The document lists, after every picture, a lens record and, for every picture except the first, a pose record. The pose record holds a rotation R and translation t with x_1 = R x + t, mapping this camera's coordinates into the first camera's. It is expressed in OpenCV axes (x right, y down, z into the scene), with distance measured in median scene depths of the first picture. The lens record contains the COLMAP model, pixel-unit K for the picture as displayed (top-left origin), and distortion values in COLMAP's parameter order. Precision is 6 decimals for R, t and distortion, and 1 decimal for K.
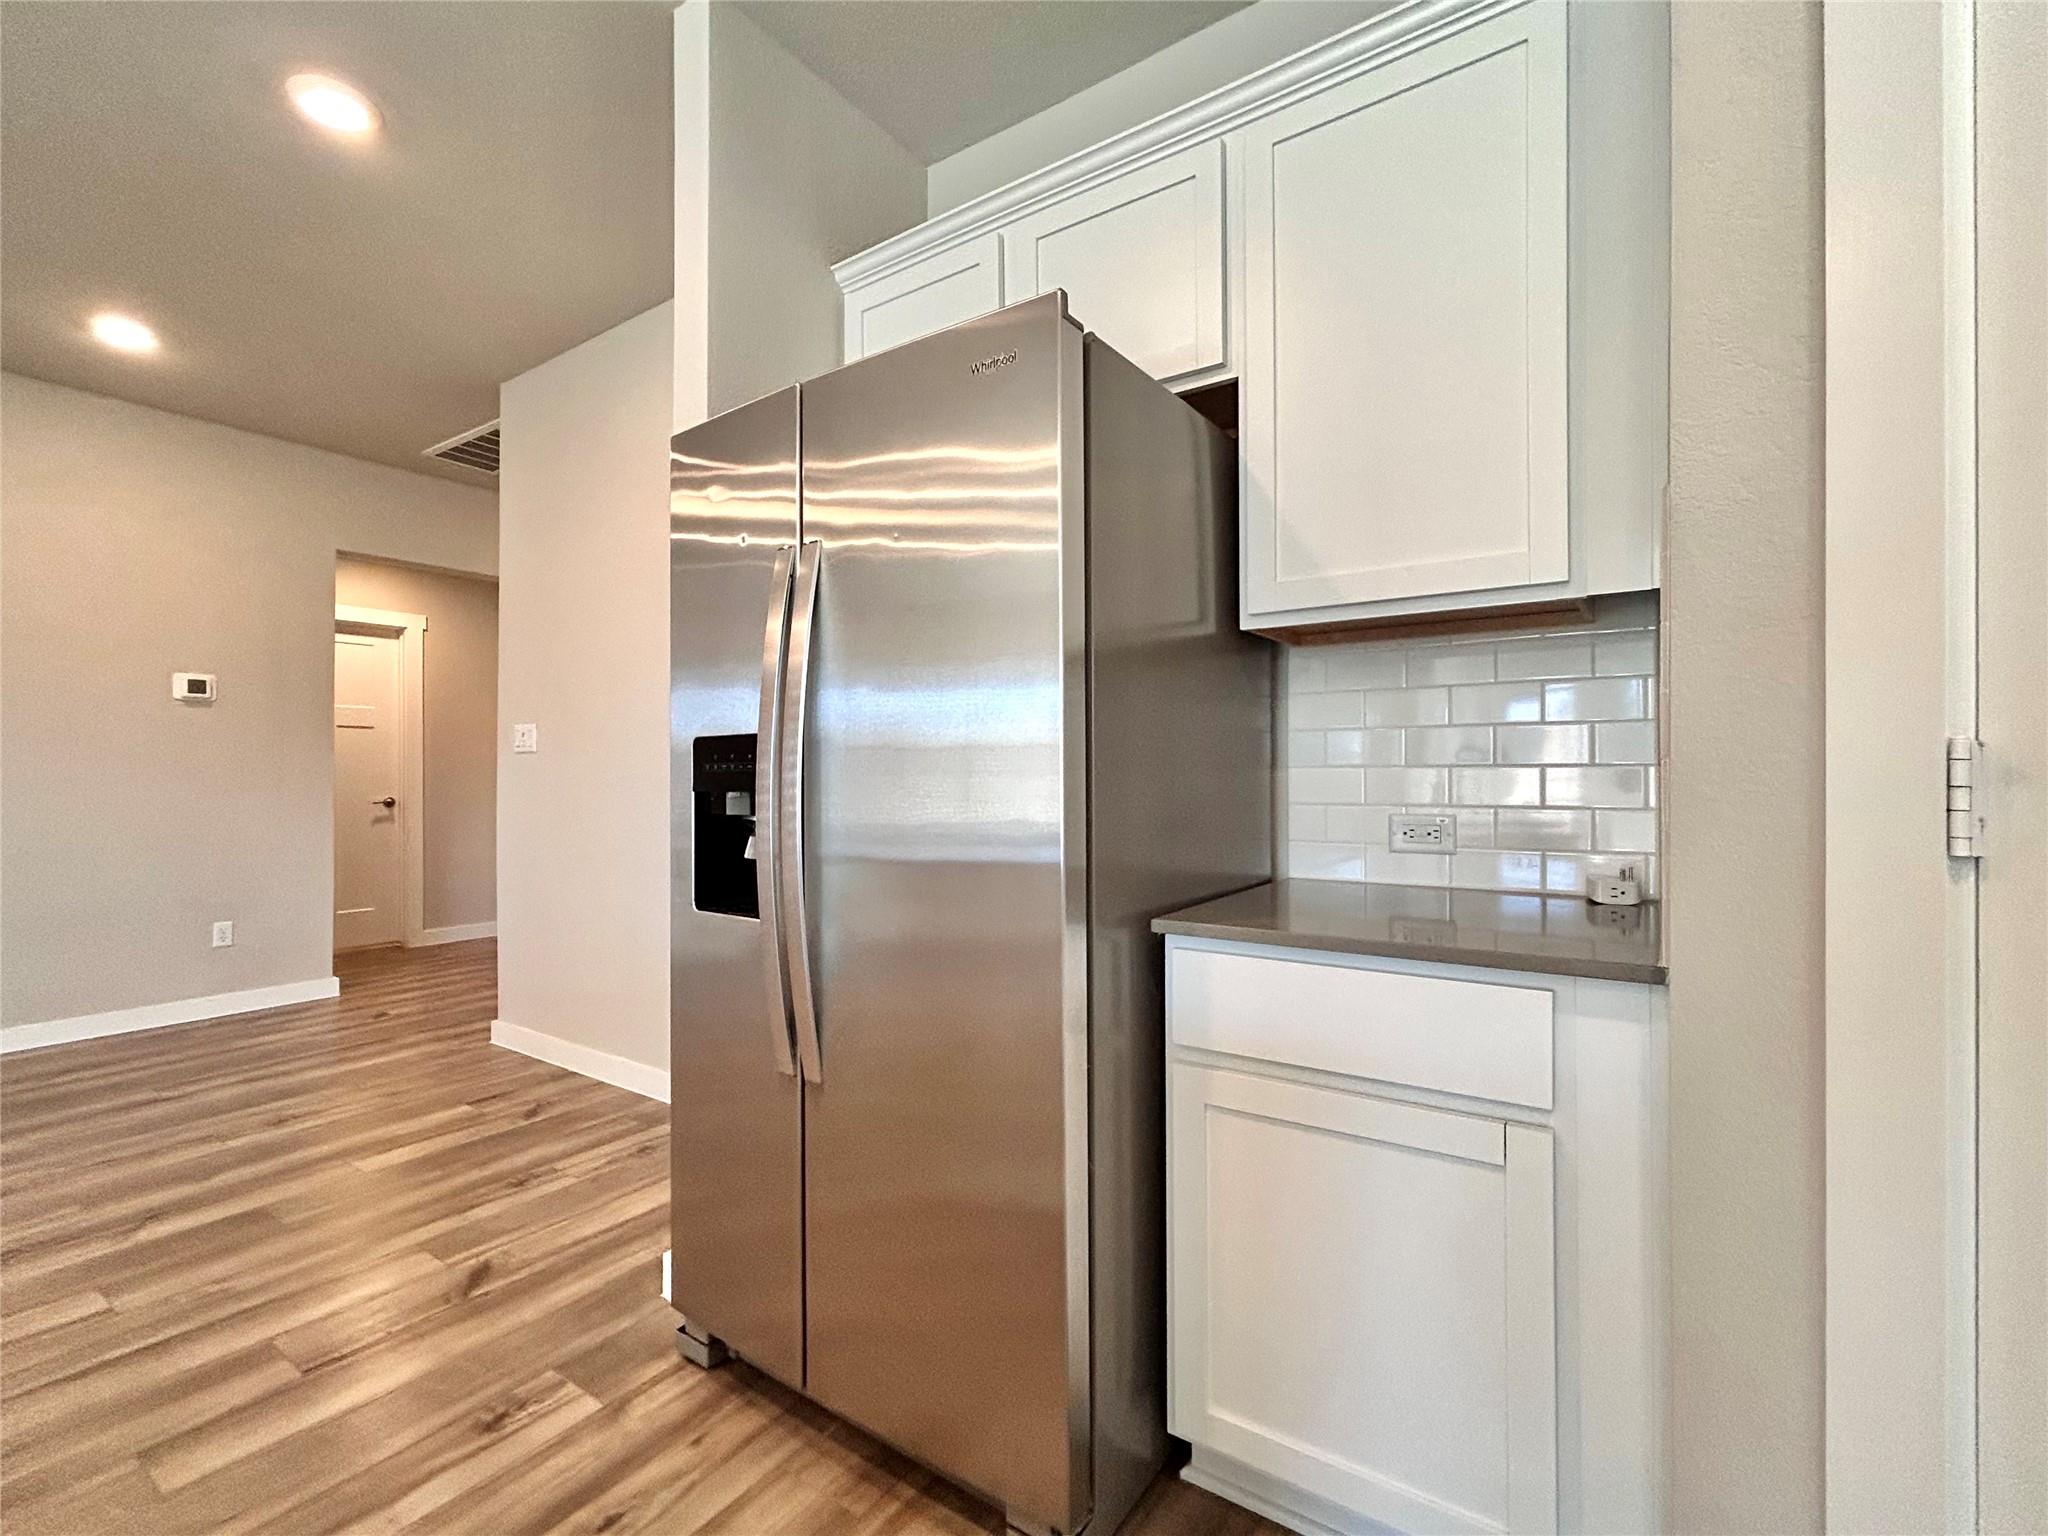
lens RADIAL K [[907.3, 0, 1024.0], [0, 907.3, 765.3], [0, 0, 1]] dist [-0.002050, -0.000145]
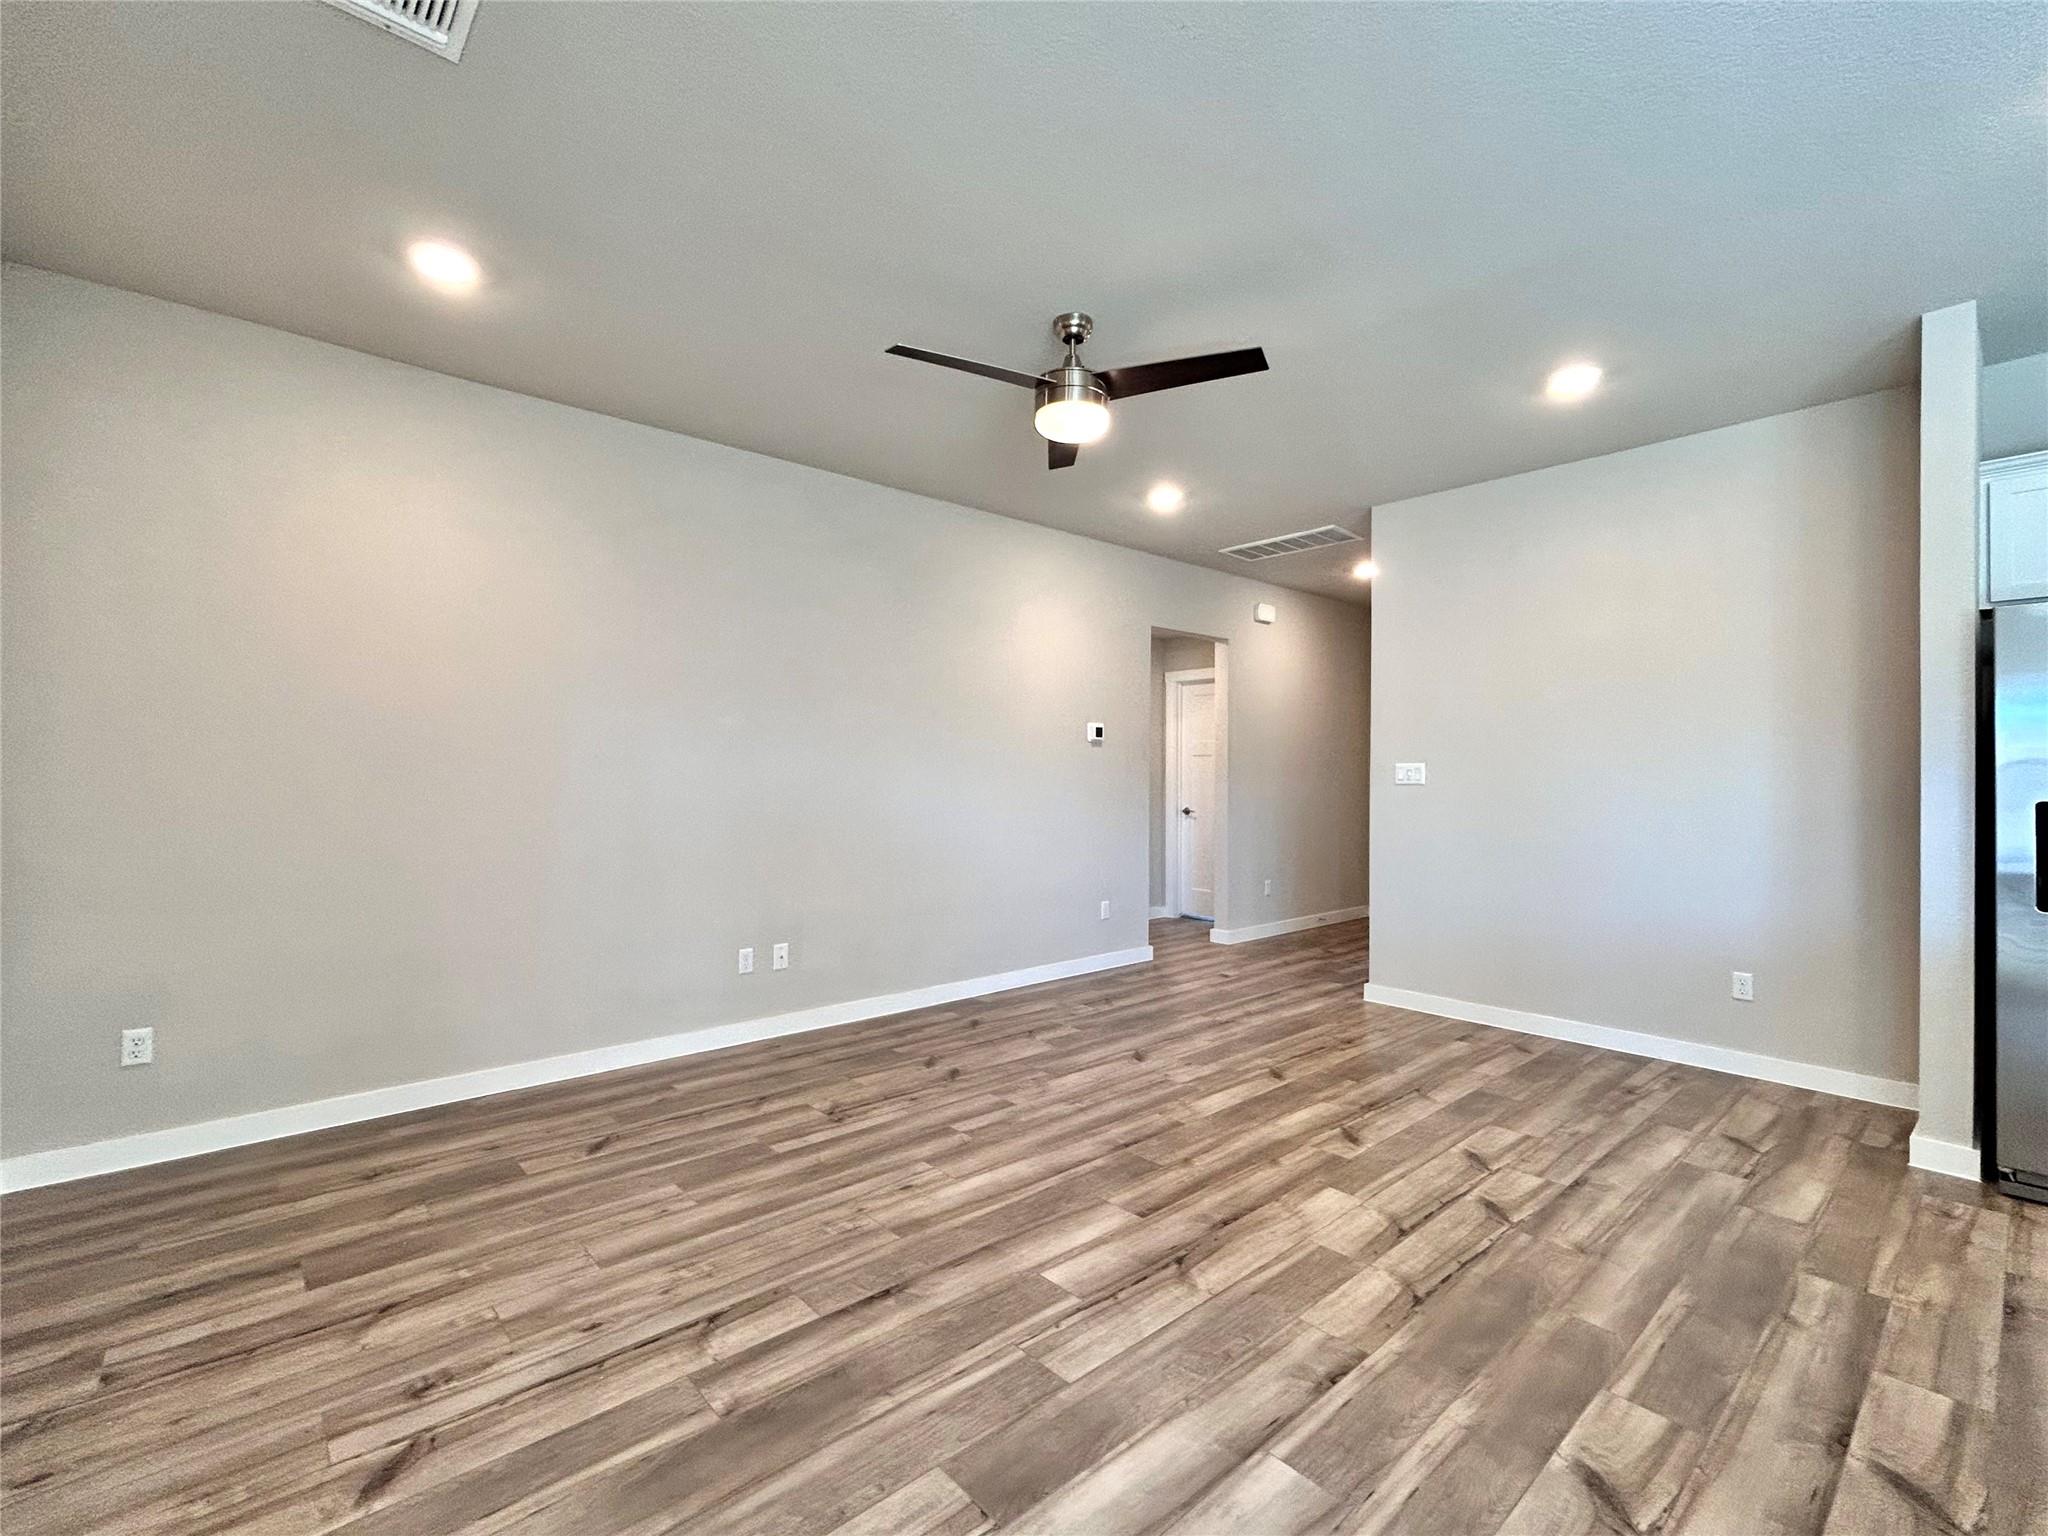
lens RADIAL K [[907.3, 0, 1024.1], [0, 907.3, 772.5], [0, 0, 1]] dist [-0.002050, -0.000145]
pose [[0.971139, 0.005076, -0.238460, -1.566955], [-0.003423, 0.999967, 0.007344, -0.078737], [0.238490, -0.006316, 0.971124, -0.864763]]
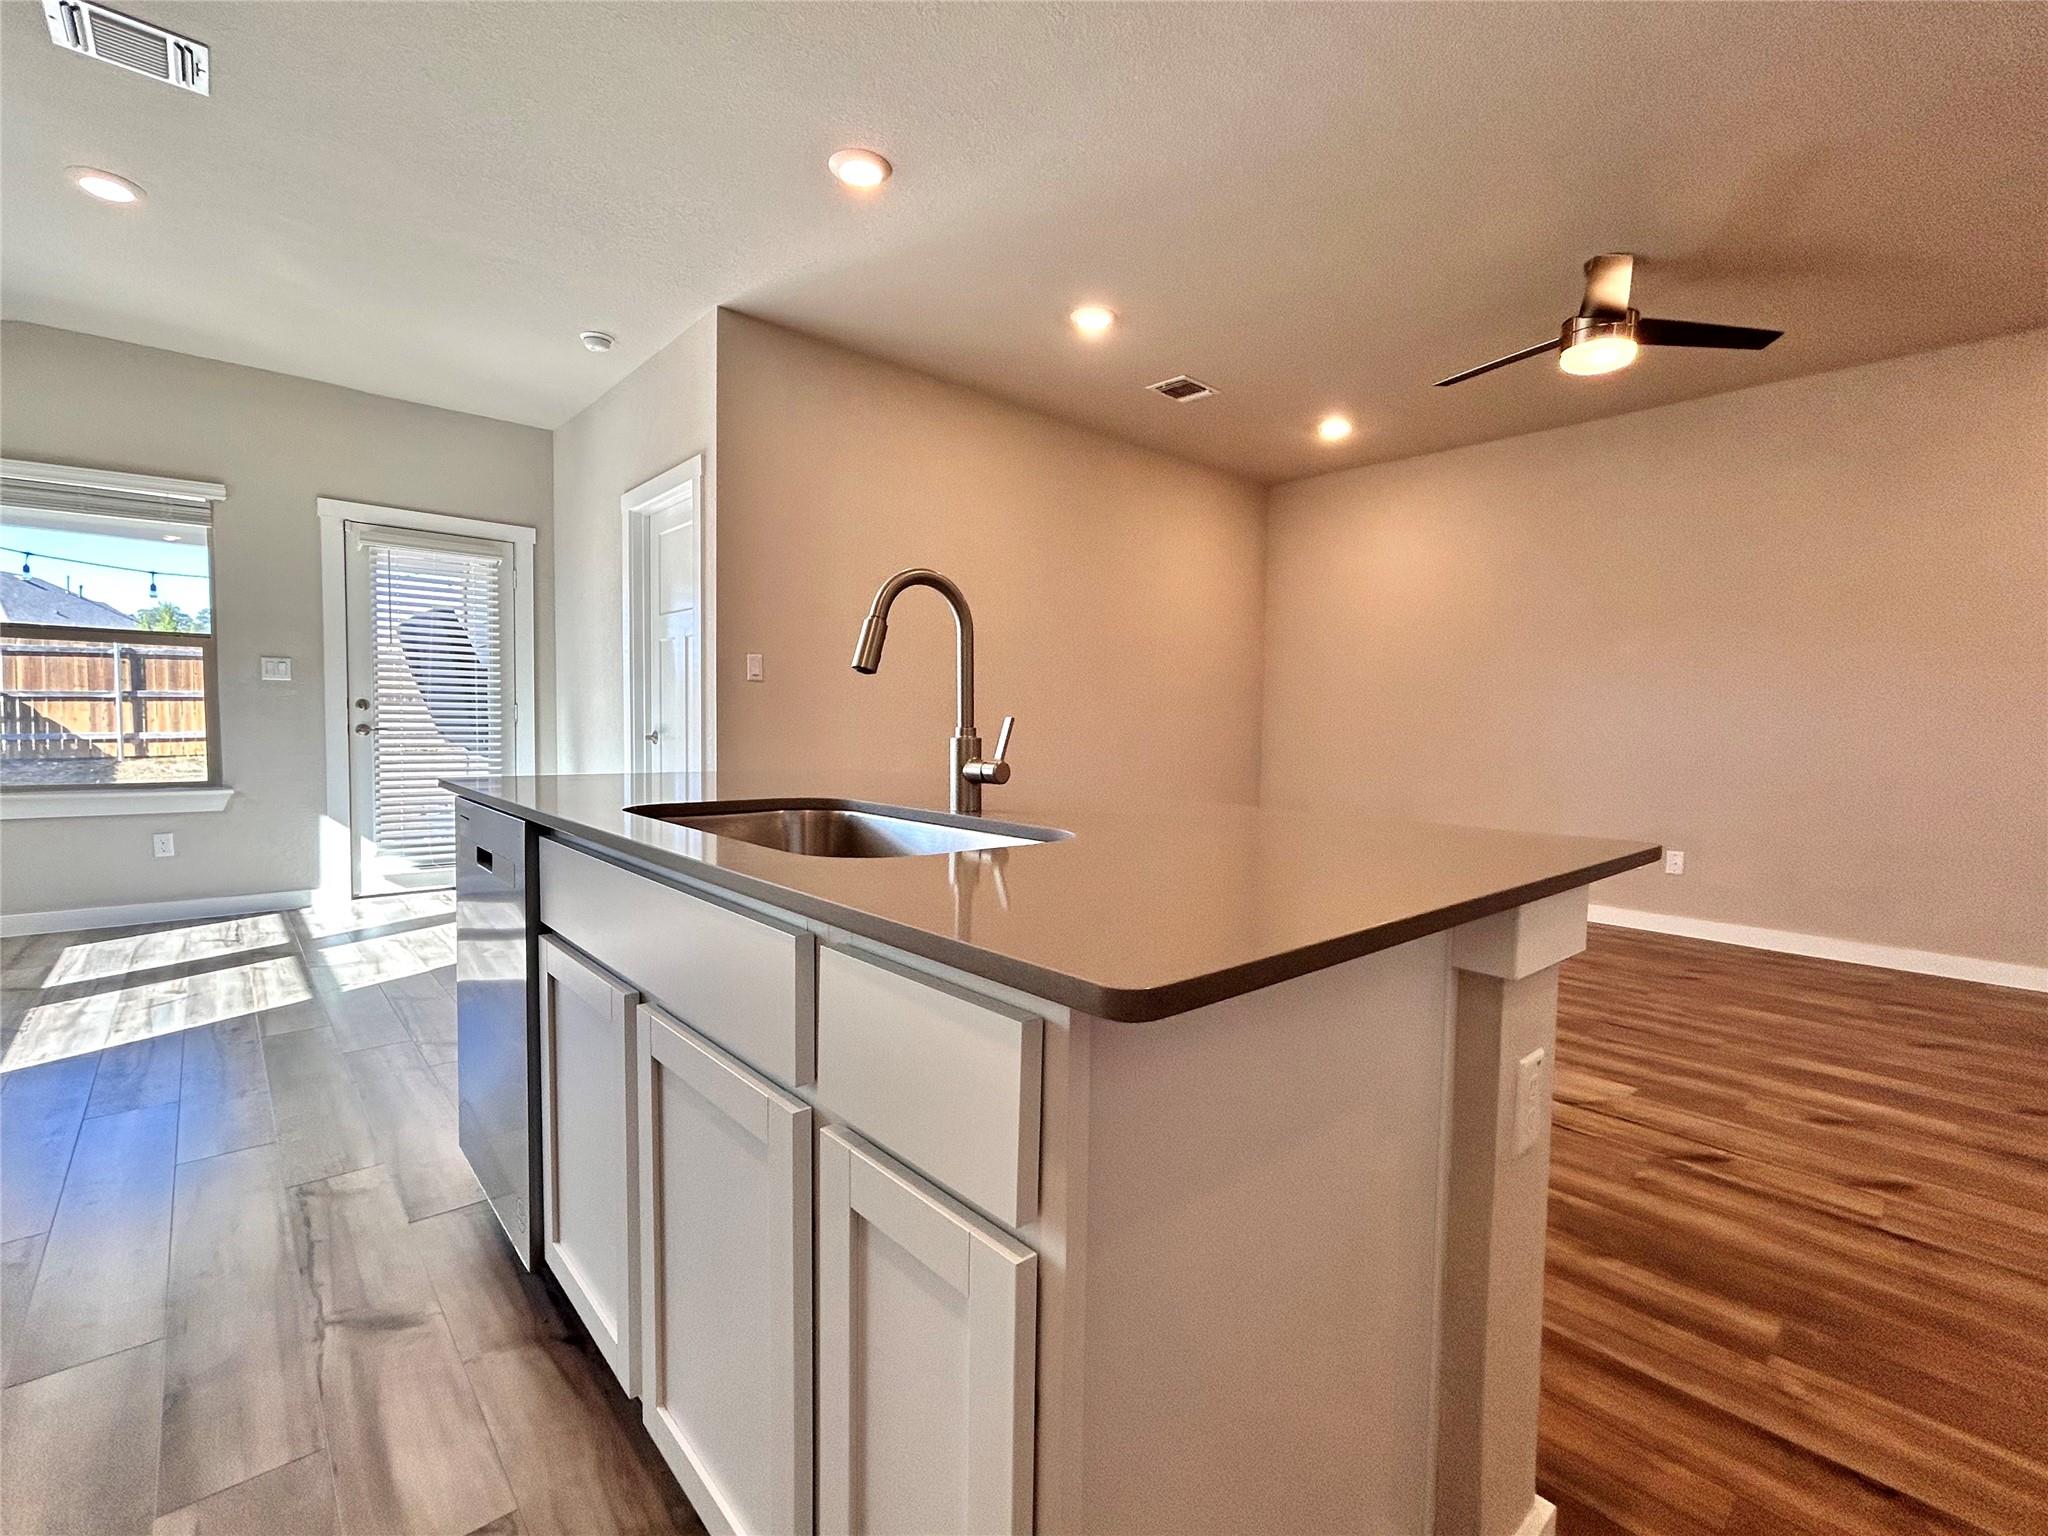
lens RADIAL K [[907.3, 0, 1025.0], [0, 907.3, 766.4], [0, 0, 1]] dist [-0.002050, -0.000145]
pose [[-0.232808, 0.045374, -0.971464, 0.190437], [-0.007091, 0.998805, 0.048350, 0.036952], [0.972497, 0.018144, -0.232209, 0.080207]]
